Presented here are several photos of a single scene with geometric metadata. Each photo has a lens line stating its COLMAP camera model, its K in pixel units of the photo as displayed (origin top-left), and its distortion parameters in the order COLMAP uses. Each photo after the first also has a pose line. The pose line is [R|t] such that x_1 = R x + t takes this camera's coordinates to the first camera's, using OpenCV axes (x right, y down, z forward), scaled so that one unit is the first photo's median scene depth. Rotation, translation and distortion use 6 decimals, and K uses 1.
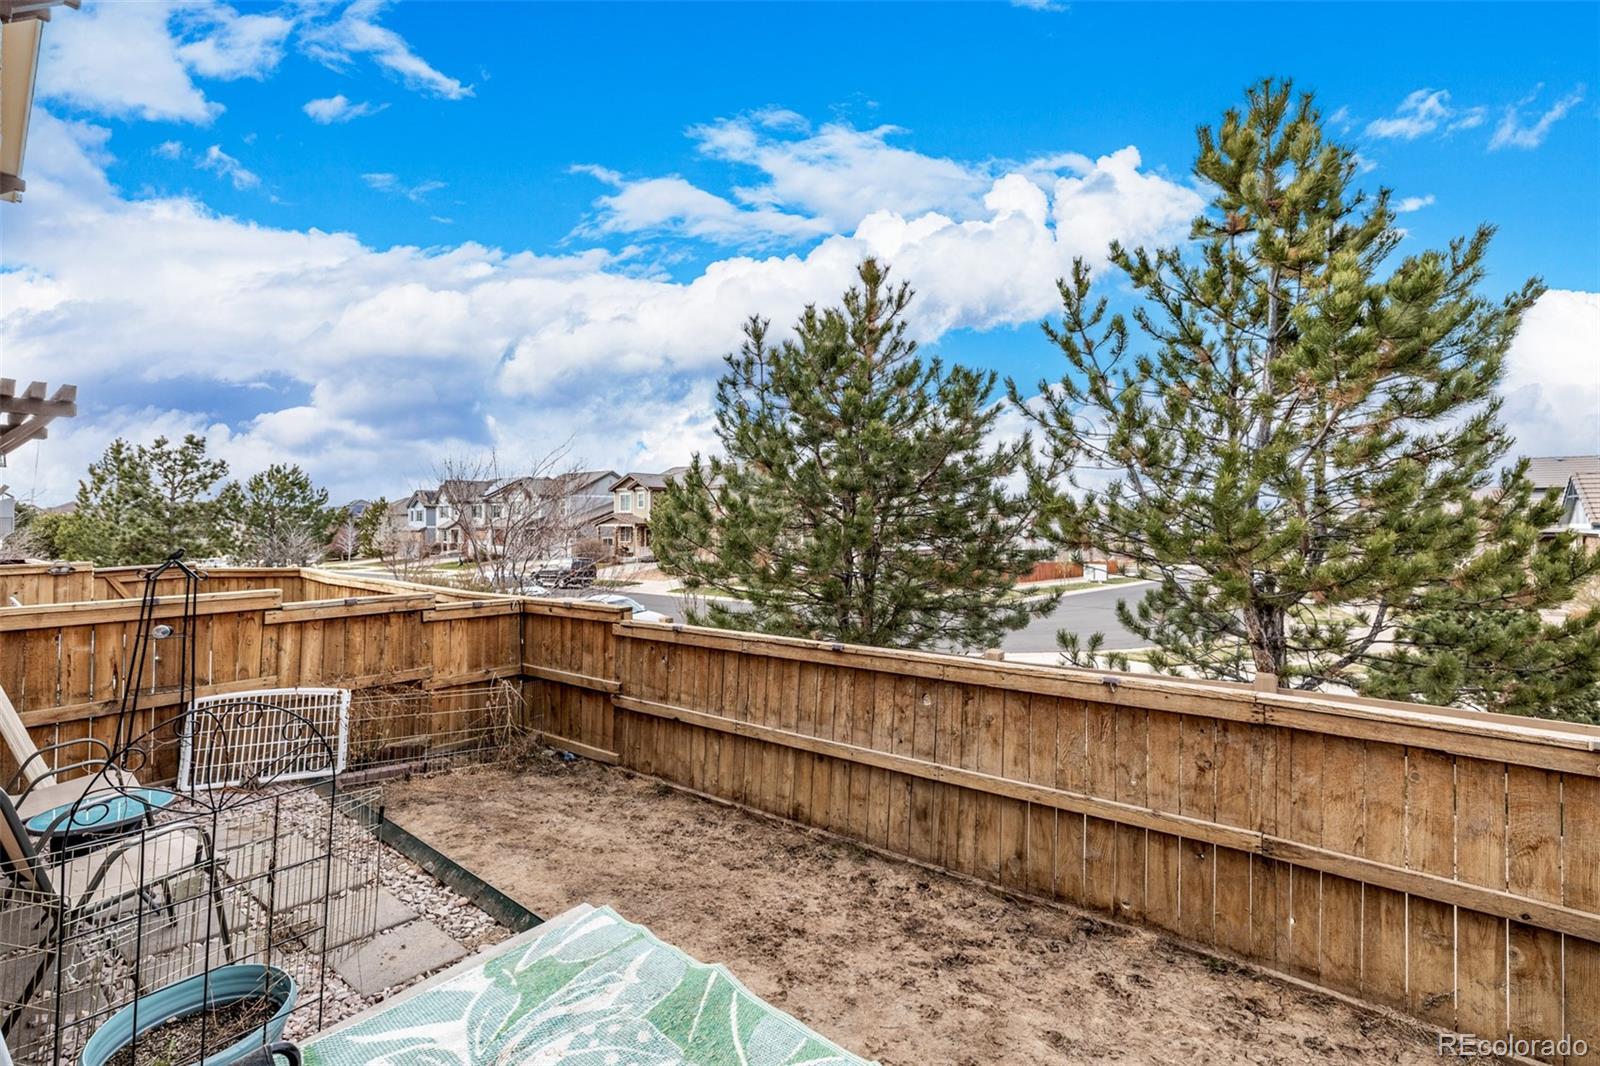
lens RADIAL K [[697.2, 0, 791.5], [0, 697.2, 510.6], [0, 0, 1]] dist [0.001930, -0.000251]
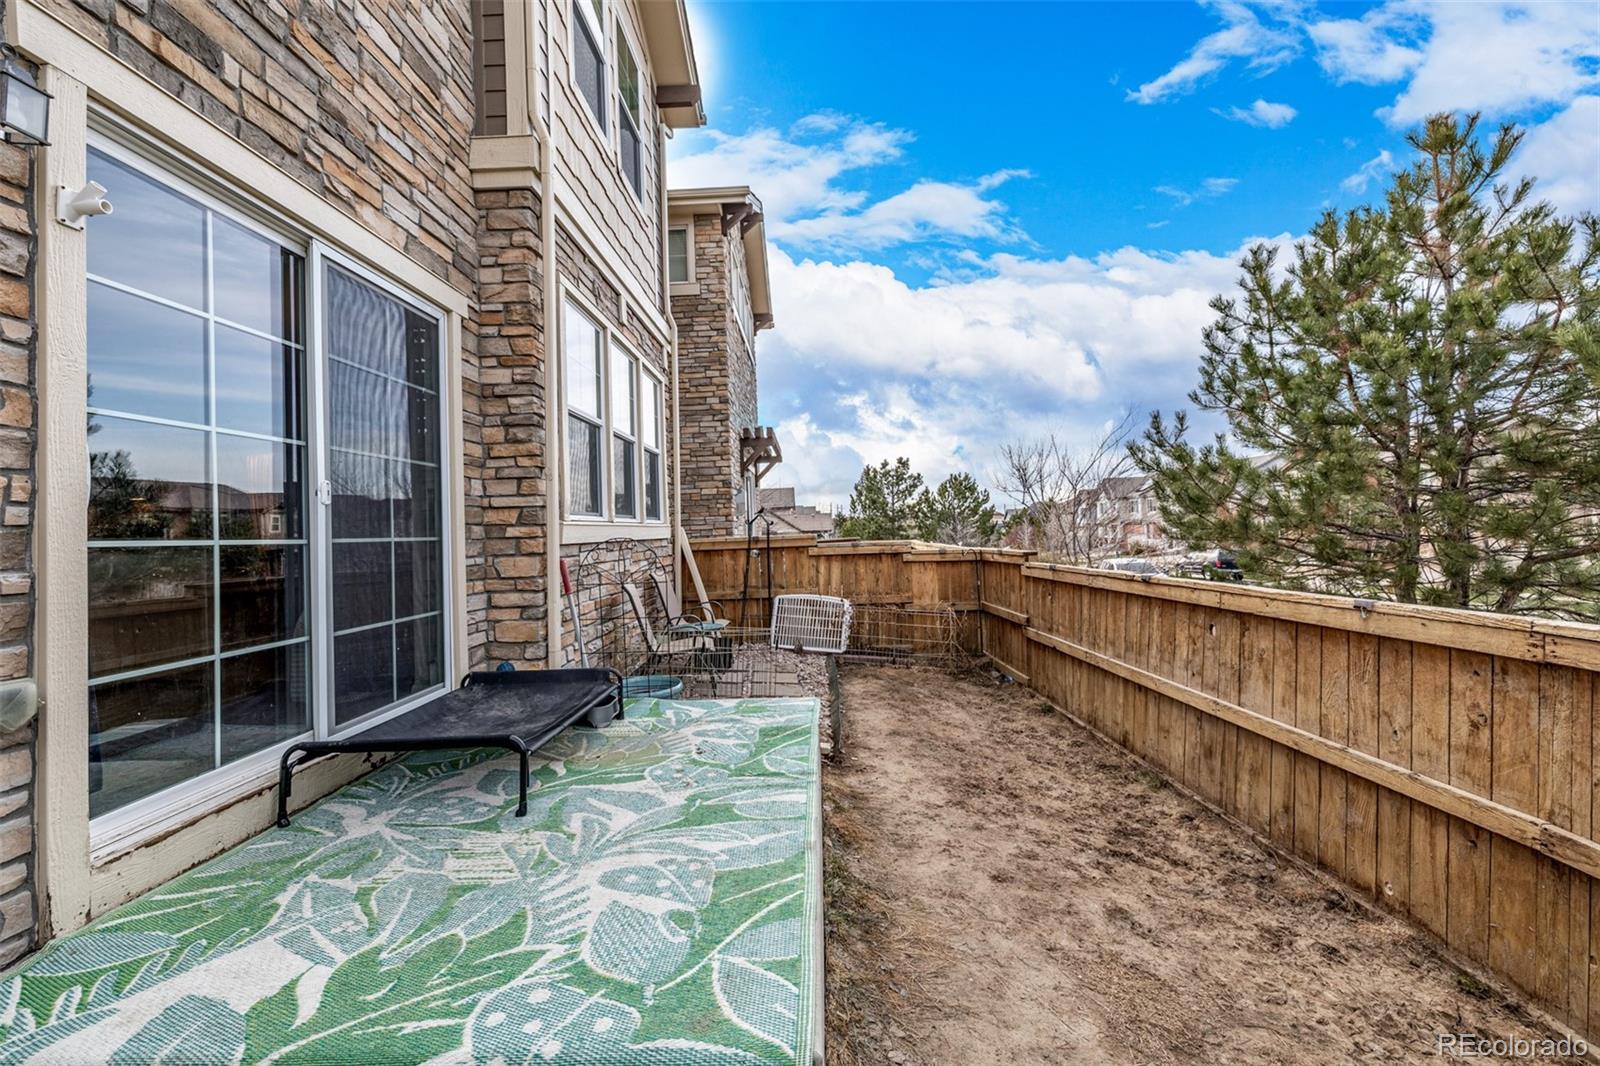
lens RADIAL K [[678.0, 0, 816.3], [0, 678.0, 520.6], [0, 0, 1]] dist [0.001130, -0.000250]
pose [[0.631256, -0.029646, -0.775007, 0.550901], [0.042818, 0.999077, -0.003341, 0.103157], [0.774391, -0.031075, 0.631943, 0.028320]]
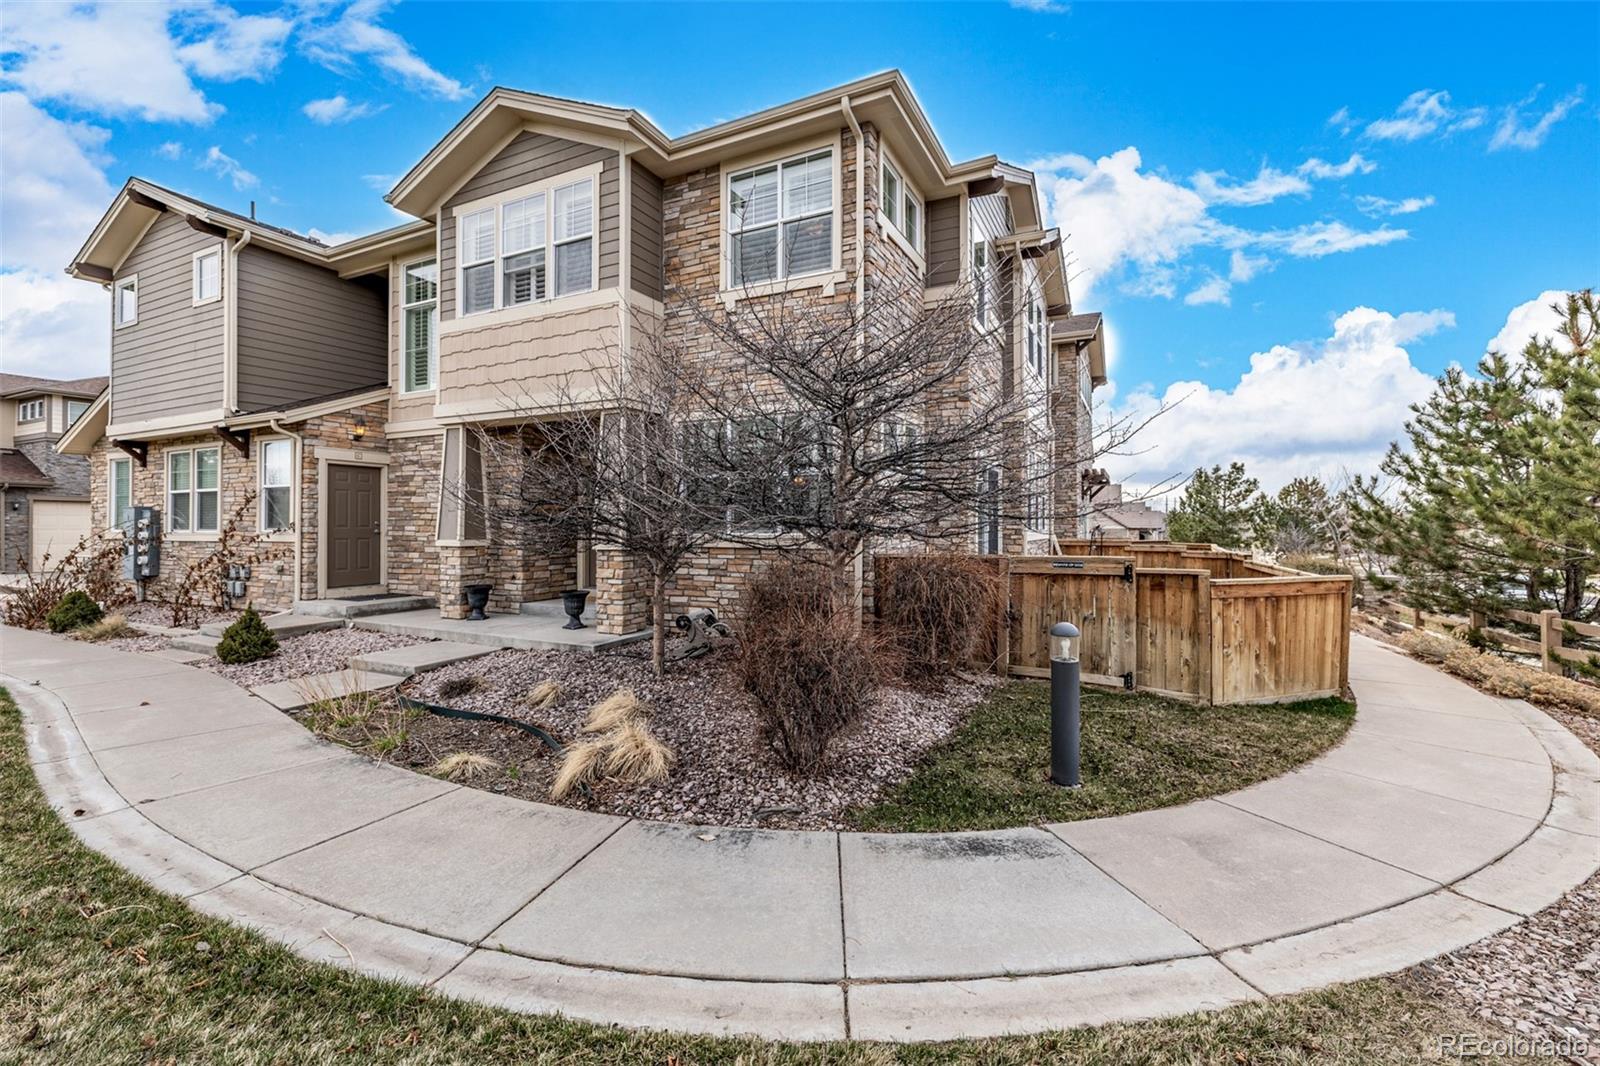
lens RADIAL K [[678.0, 0, 813.5], [0, 678.0, 526.3], [0, 0, 1]] dist [0.001130, -0.000250]
pose [[0.222304, 0.004783, -0.974966, 2.110520], [0.011445, 0.999906, 0.007515, 0.023043], [0.974910, -0.012829, 0.222229, -1.124126]]
